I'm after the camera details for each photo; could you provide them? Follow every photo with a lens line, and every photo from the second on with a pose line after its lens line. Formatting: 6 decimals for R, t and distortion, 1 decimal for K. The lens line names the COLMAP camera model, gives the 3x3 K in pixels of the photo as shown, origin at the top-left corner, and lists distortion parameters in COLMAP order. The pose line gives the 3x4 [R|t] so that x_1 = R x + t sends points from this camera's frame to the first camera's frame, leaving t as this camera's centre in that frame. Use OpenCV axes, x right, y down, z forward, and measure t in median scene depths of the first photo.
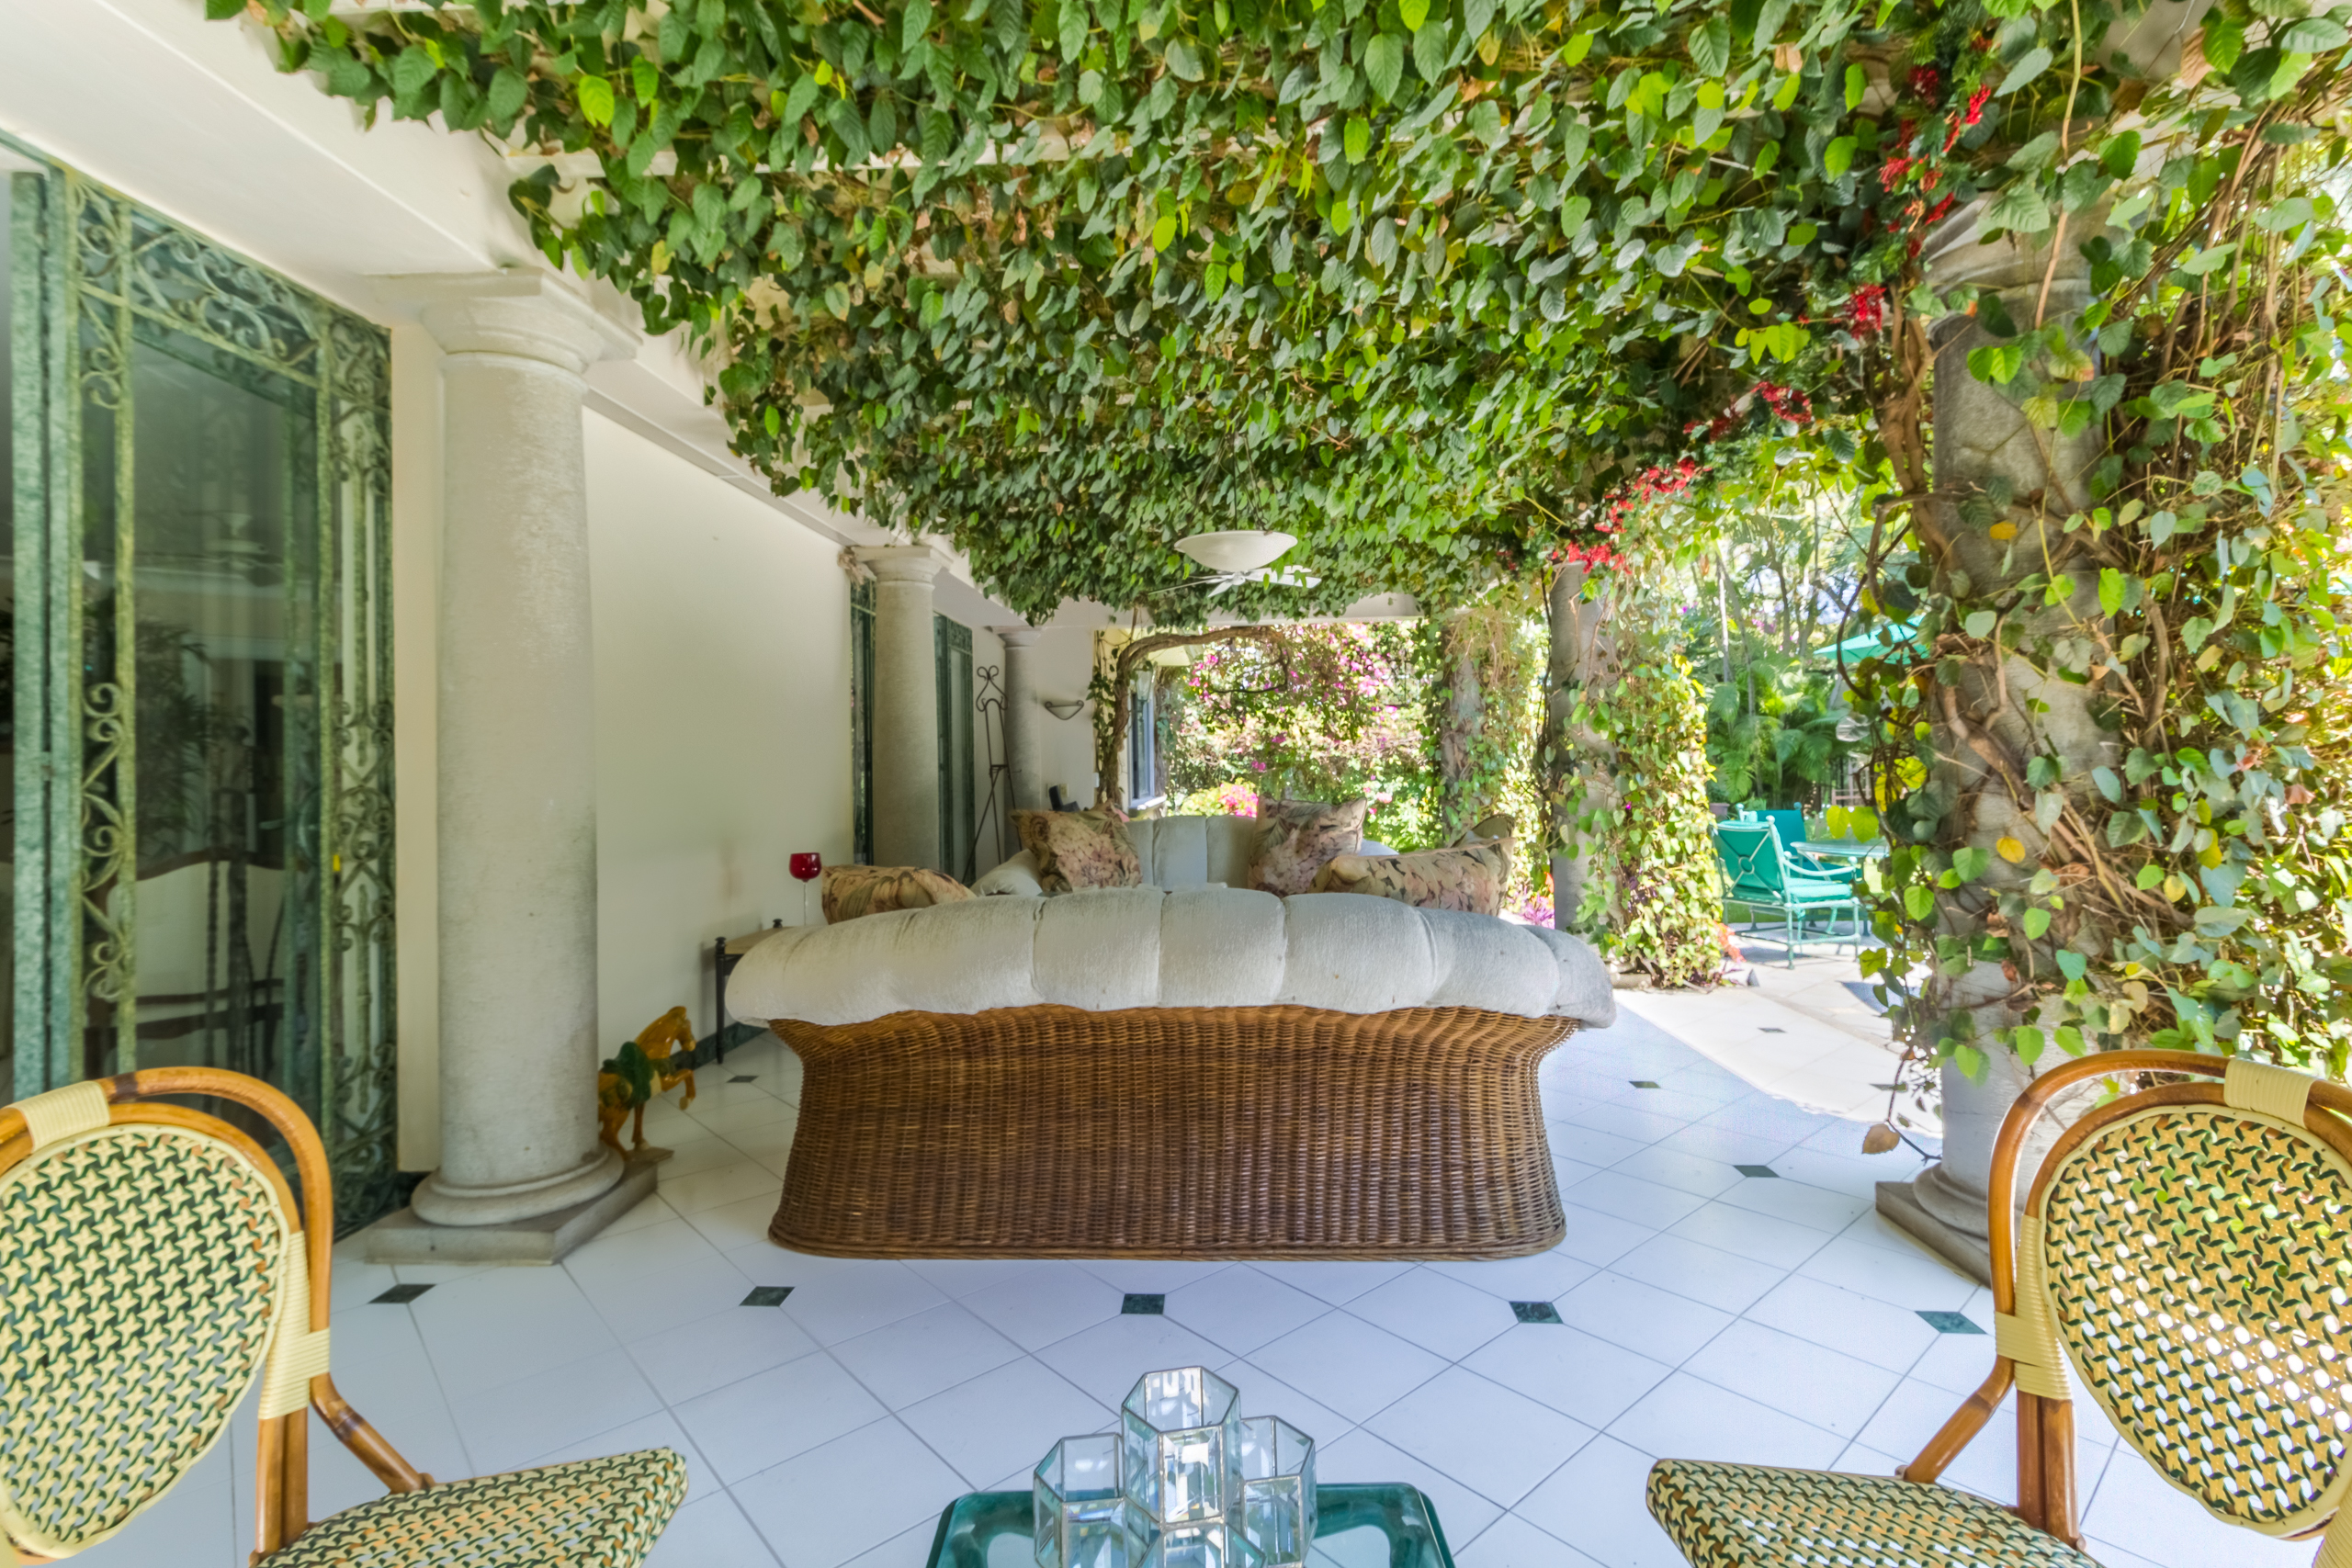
lens RADIAL K [[1086.4, 0, 1177.2], [0, 1086.4, 764.1], [0, 0, 1]] dist [0.008889, -0.000898]
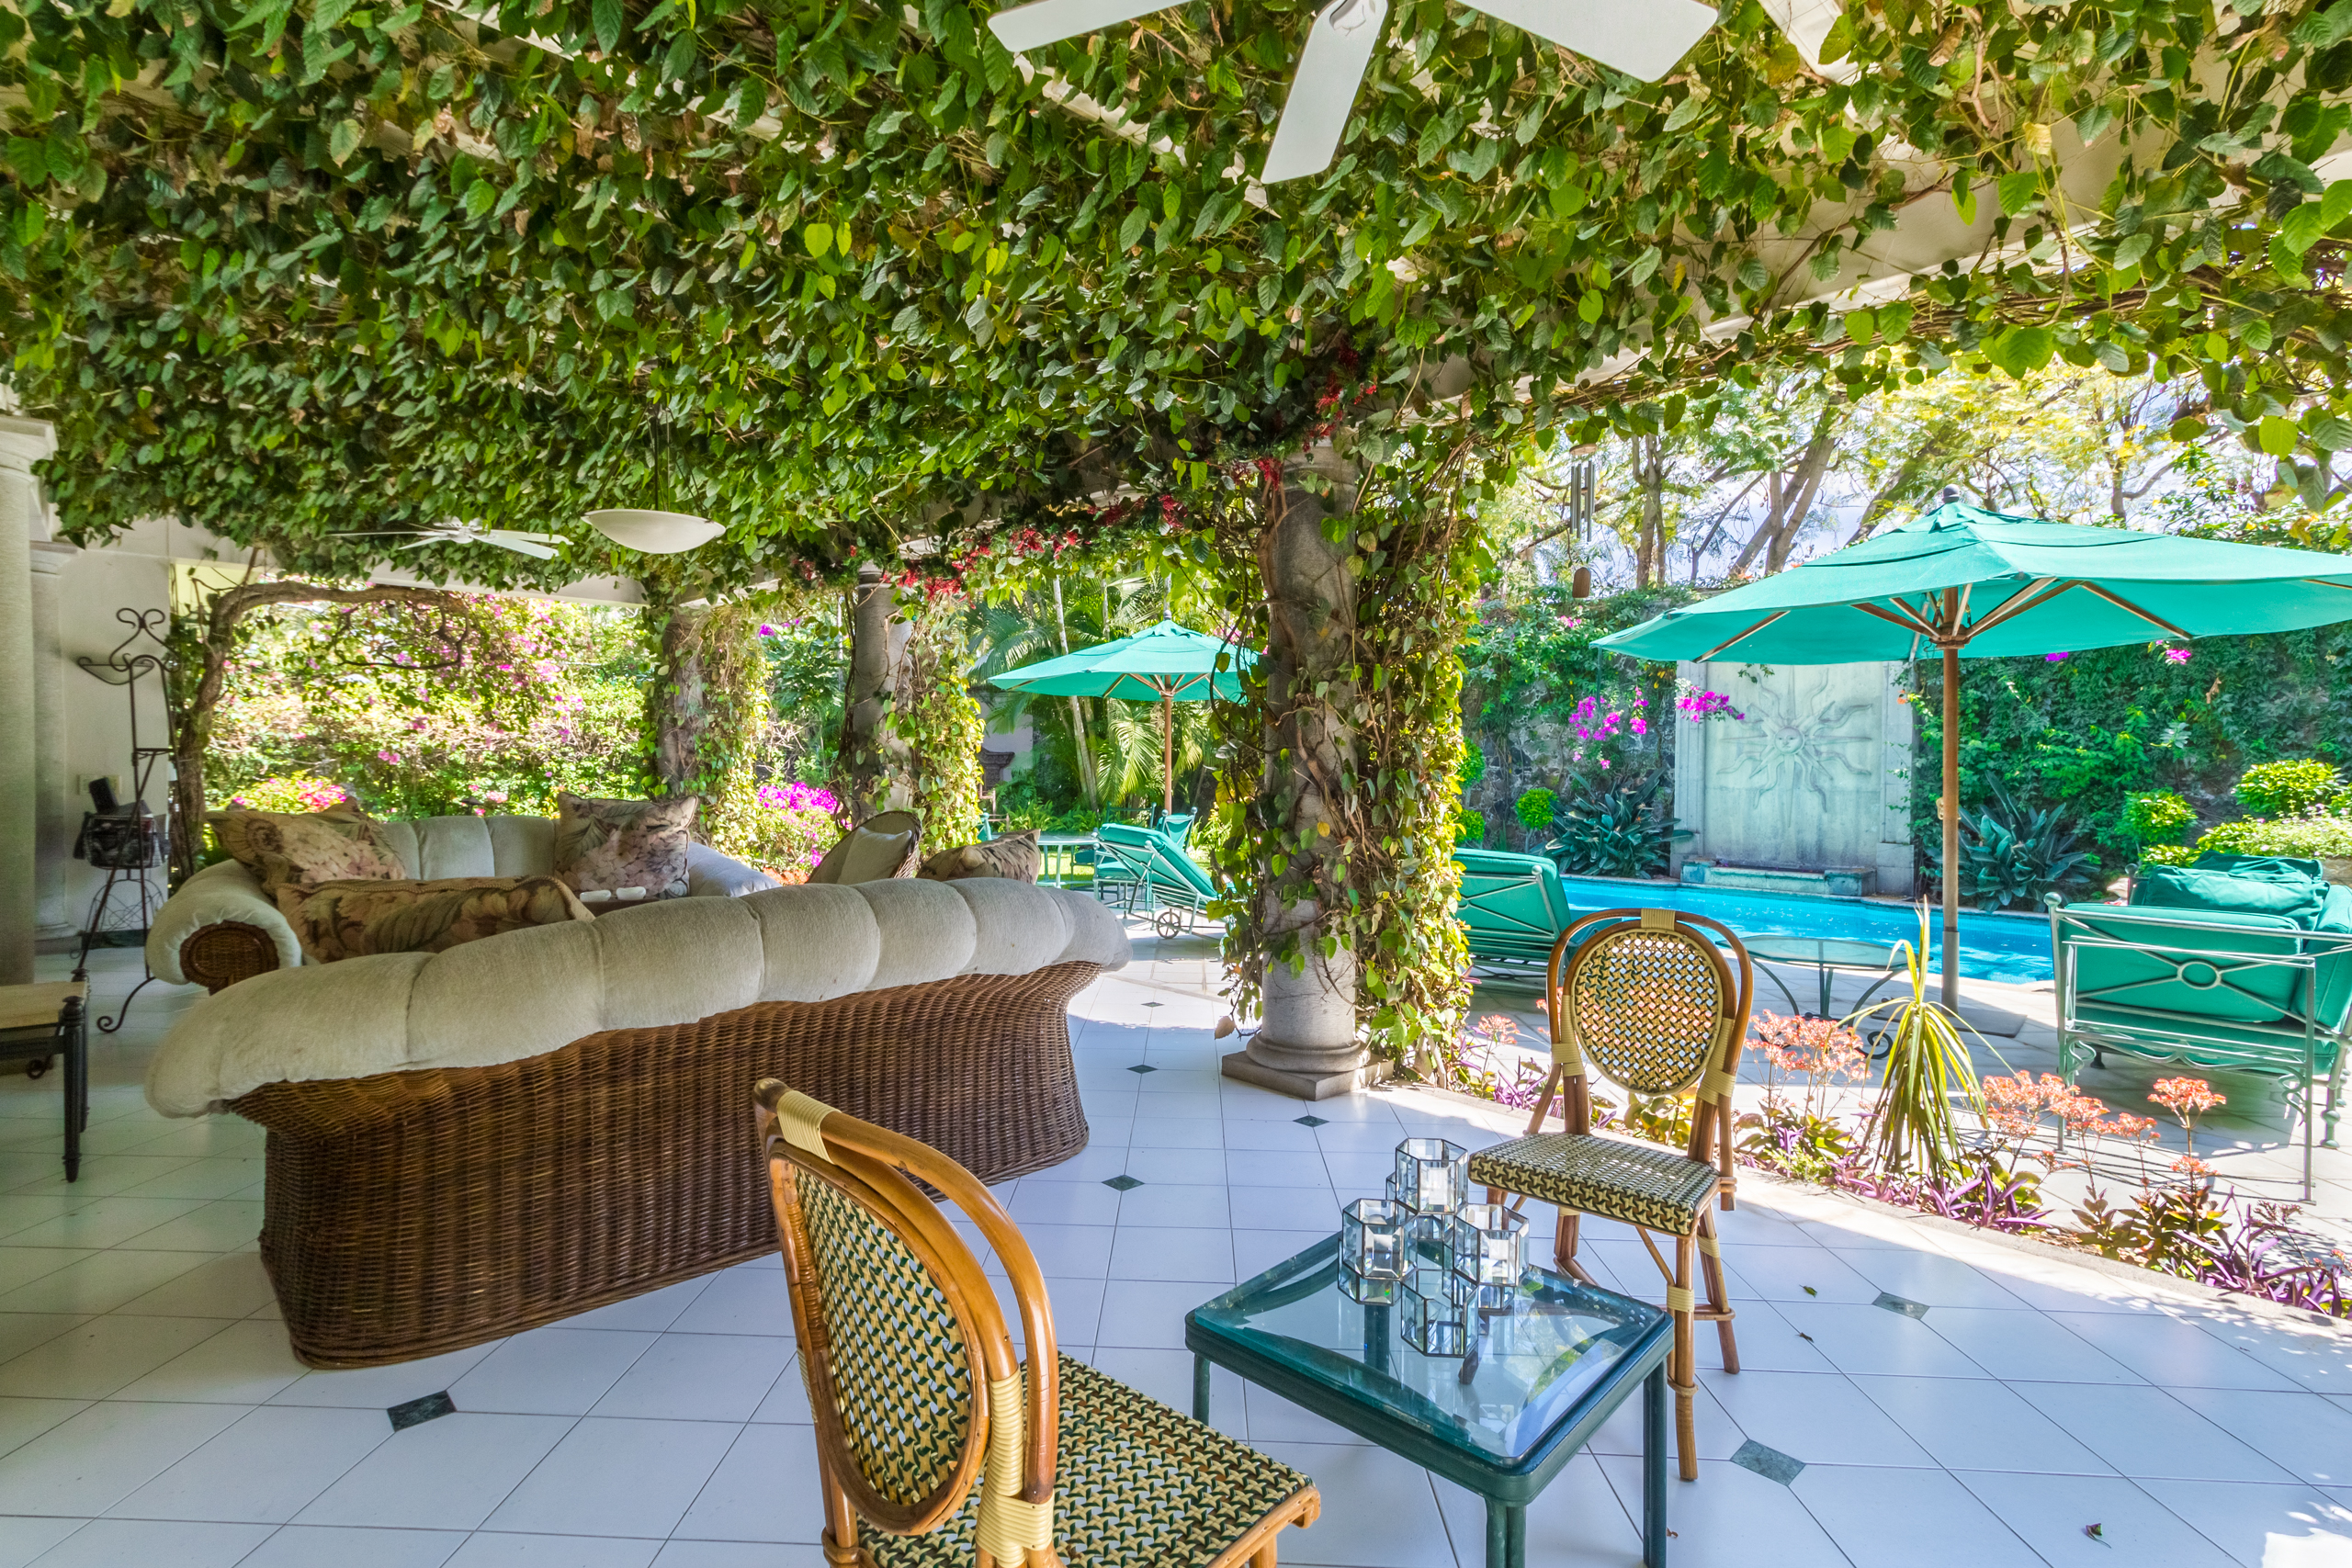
lens RADIAL K [[1086.4, 0, 1173.2], [0, 1086.4, 785.5], [0, 0, 1]] dist [0.008889, -0.000898]
pose [[0.690759, 0.010534, 0.723008, -0.286145], [-0.024726, 0.999653, 0.009059, 0.002111], [-0.722662, -0.024135, 0.690780, 0.024205]]
